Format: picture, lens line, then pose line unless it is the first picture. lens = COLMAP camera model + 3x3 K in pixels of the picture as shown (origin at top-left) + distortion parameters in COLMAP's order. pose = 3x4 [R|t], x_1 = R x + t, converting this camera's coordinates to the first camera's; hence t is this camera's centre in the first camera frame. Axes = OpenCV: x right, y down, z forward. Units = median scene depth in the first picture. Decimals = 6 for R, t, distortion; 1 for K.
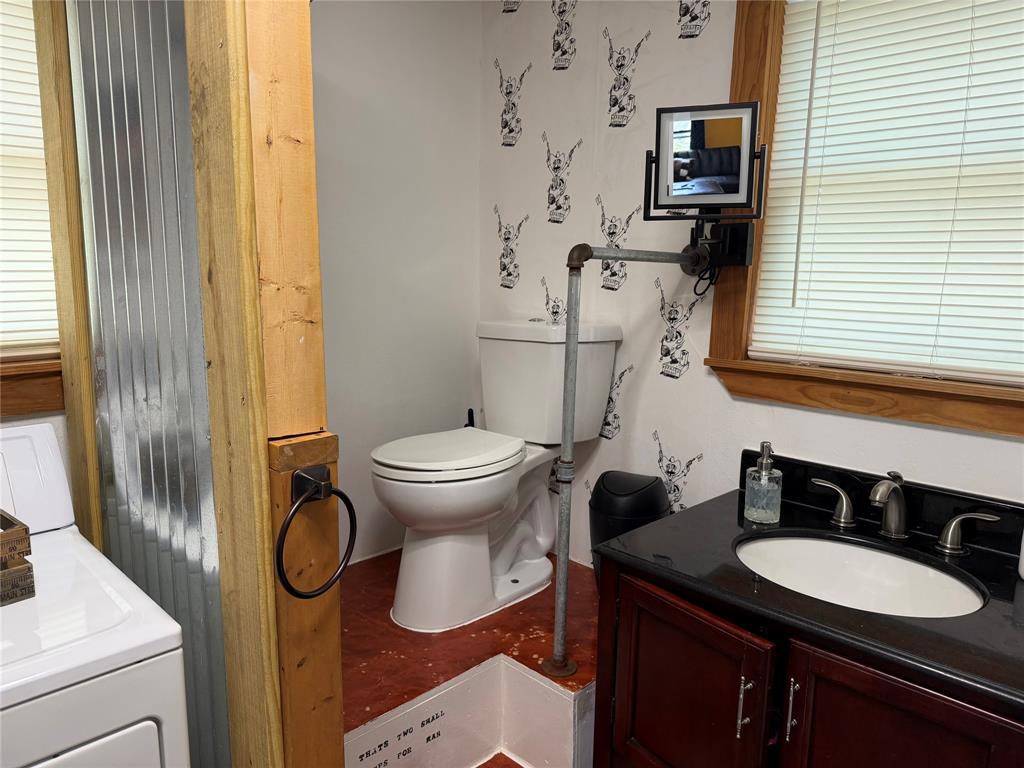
lens RADIAL K [[725.2, 0, 512.0], [0, 725.2, 384.0], [0, 0, 1]] dist [0.110590, -0.125518]
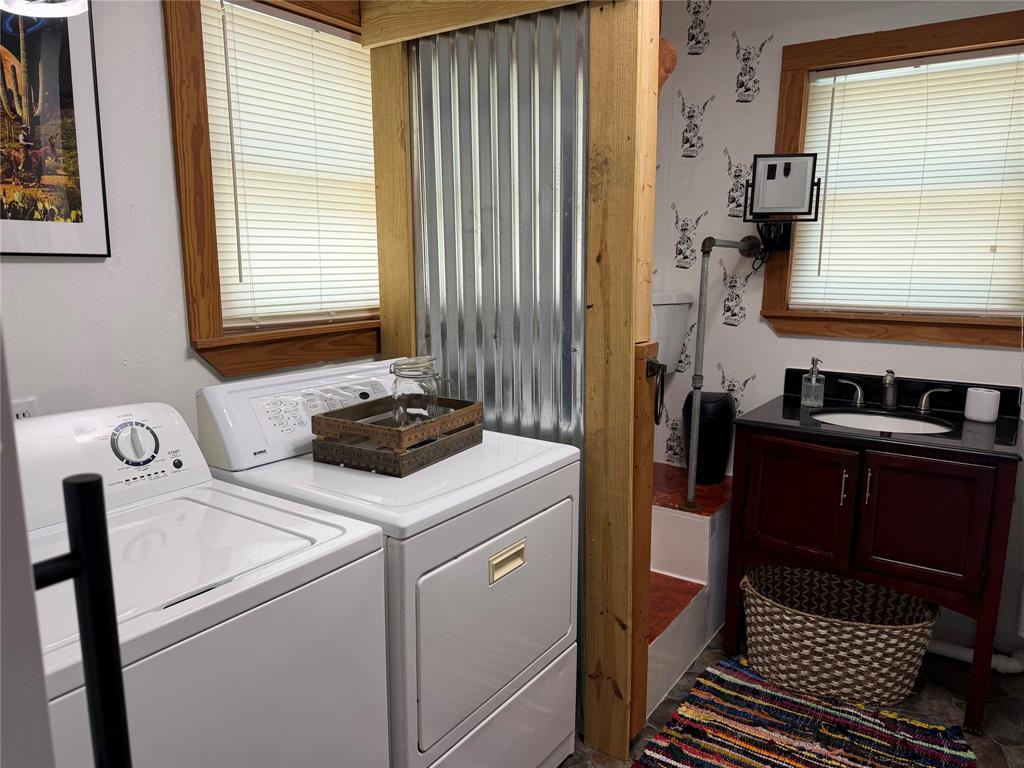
lens RADIAL K [[731.4, 0, 512.0], [0, 731.4, 384.0], [0, 0, 1]] dist [0.082826, -0.097474]
pose [[0.984330, -0.041778, 0.171314, -0.557775], [0.039771, 0.999094, 0.015134, 0.079246], [-0.171791, -0.008084, 0.985100, -0.470173]]
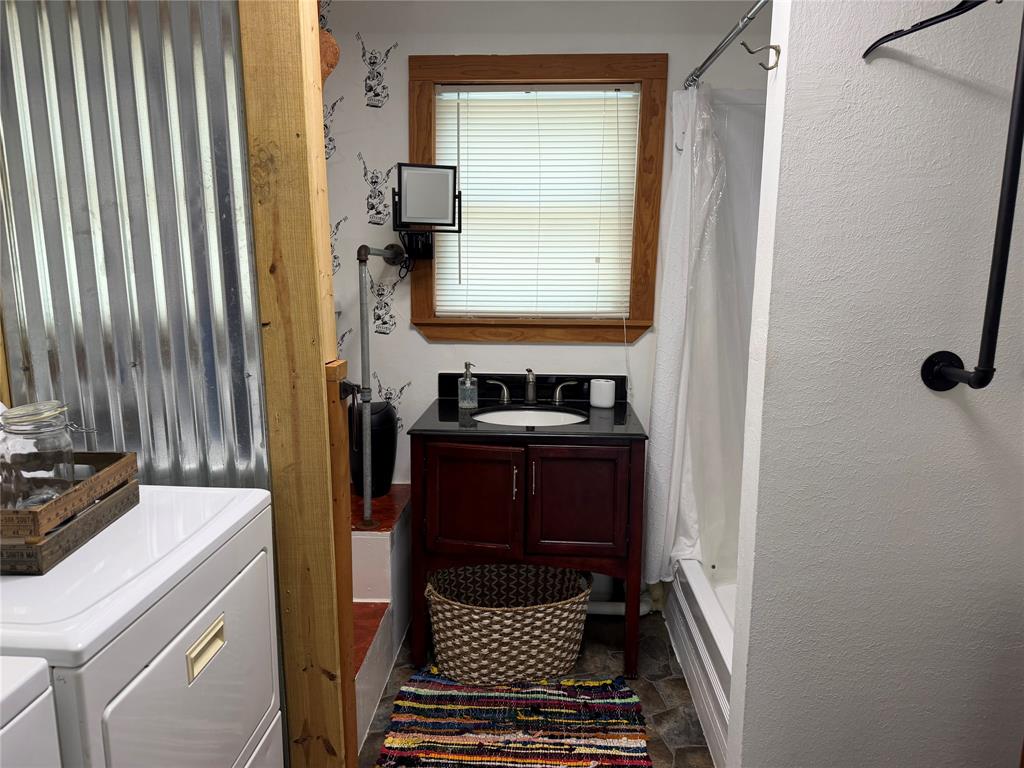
lens RADIAL K [[721.5, 0, 511.1], [0, 721.5, 380.8], [0, 0, 1]] dist [0.088567, -0.128280]
pose [[0.750999, -0.117947, 0.649684, -0.633457], [0.110292, 0.992501, 0.052692, 0.041711], [-0.651027, 0.032083, 0.758376, -0.326587]]
